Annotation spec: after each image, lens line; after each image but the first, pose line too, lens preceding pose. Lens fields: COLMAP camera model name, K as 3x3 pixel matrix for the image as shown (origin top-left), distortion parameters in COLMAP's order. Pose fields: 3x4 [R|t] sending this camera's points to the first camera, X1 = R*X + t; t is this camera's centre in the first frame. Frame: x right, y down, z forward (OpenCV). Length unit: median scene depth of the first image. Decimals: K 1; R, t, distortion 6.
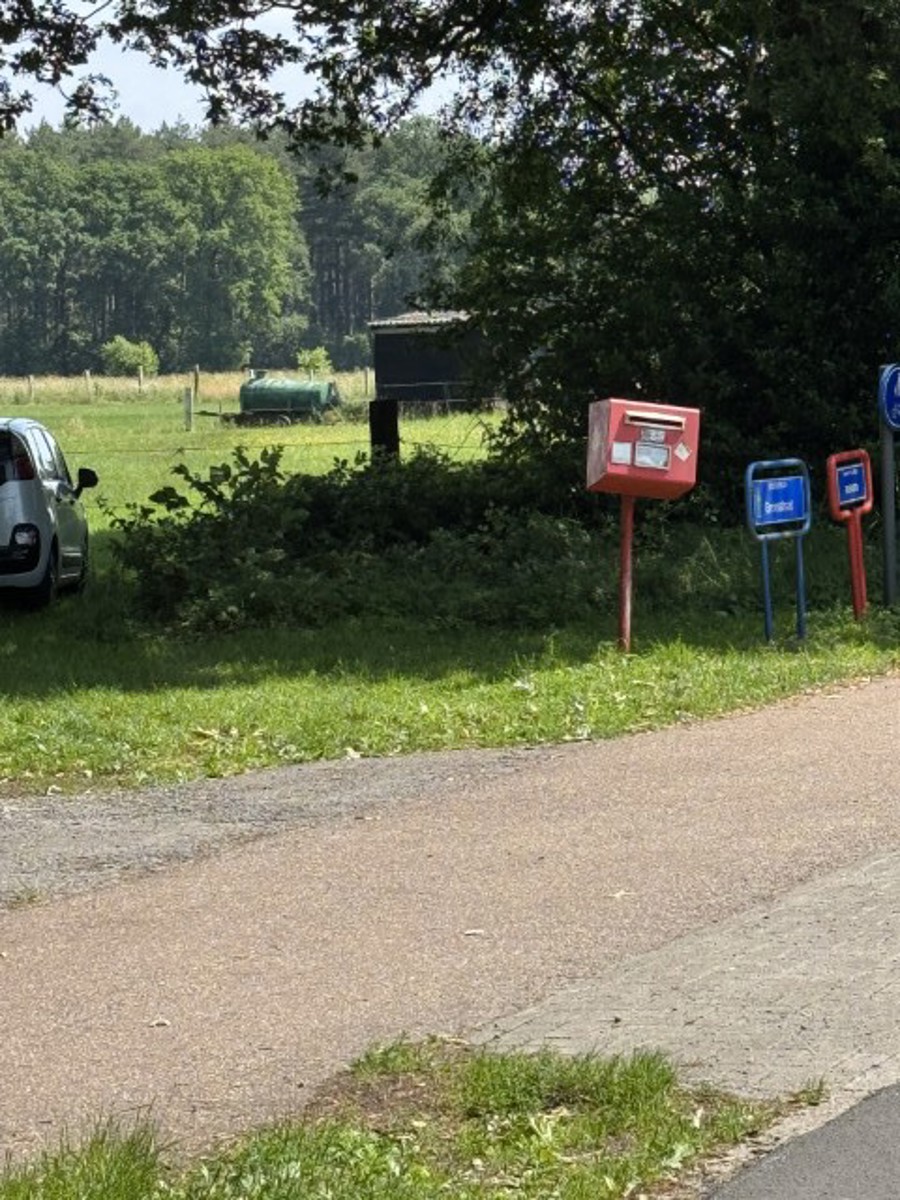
lens RADIAL K [[4191.5, 0, 450.3], [0, 4191.5, 600.1], [0, 0, 1]] dist [0.311369, 0.000000]
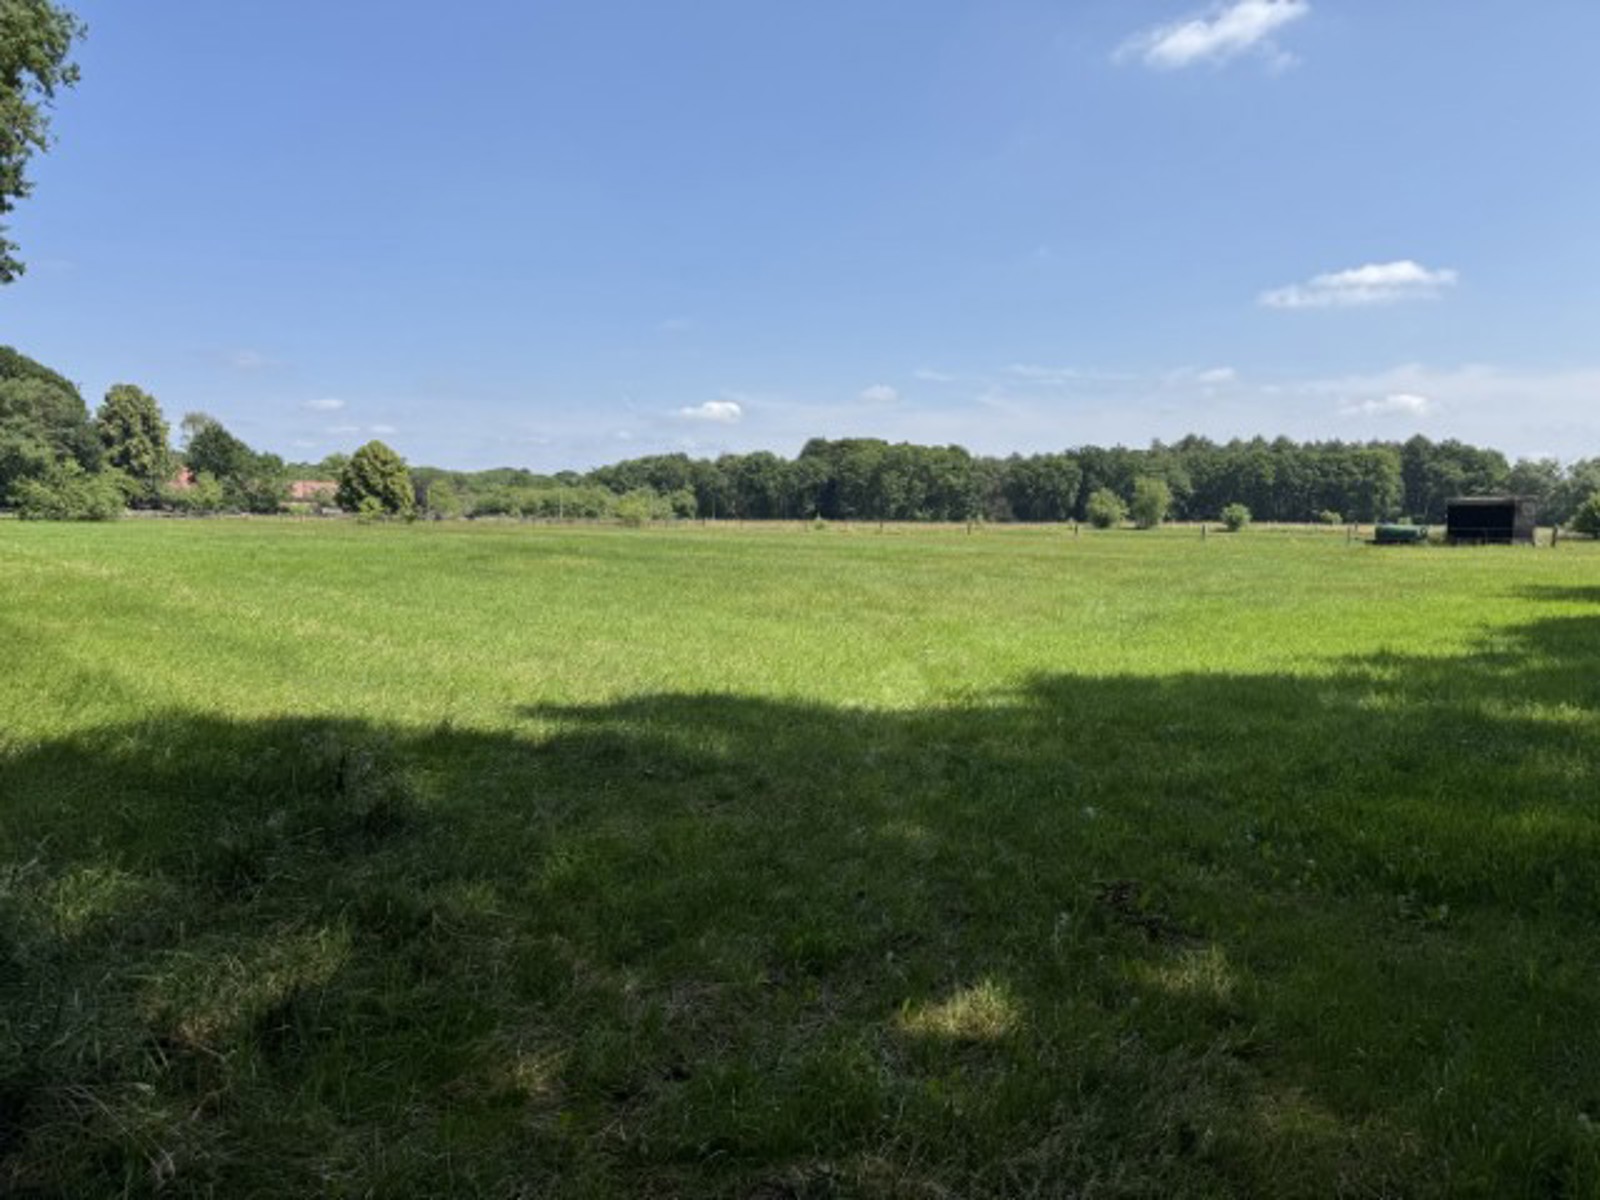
lens RADIAL K [[1129.4, 0, 789.5], [0, 1129.4, 603.0], [0, 0, 1]] dist [0.007214, 0.001677]
pose [[0.864491, 0.073044, -0.497313, -0.006139], [-0.062347, 0.997327, 0.038105, -0.005133], [0.498767, -0.001936, 0.866734, 0.115073]]
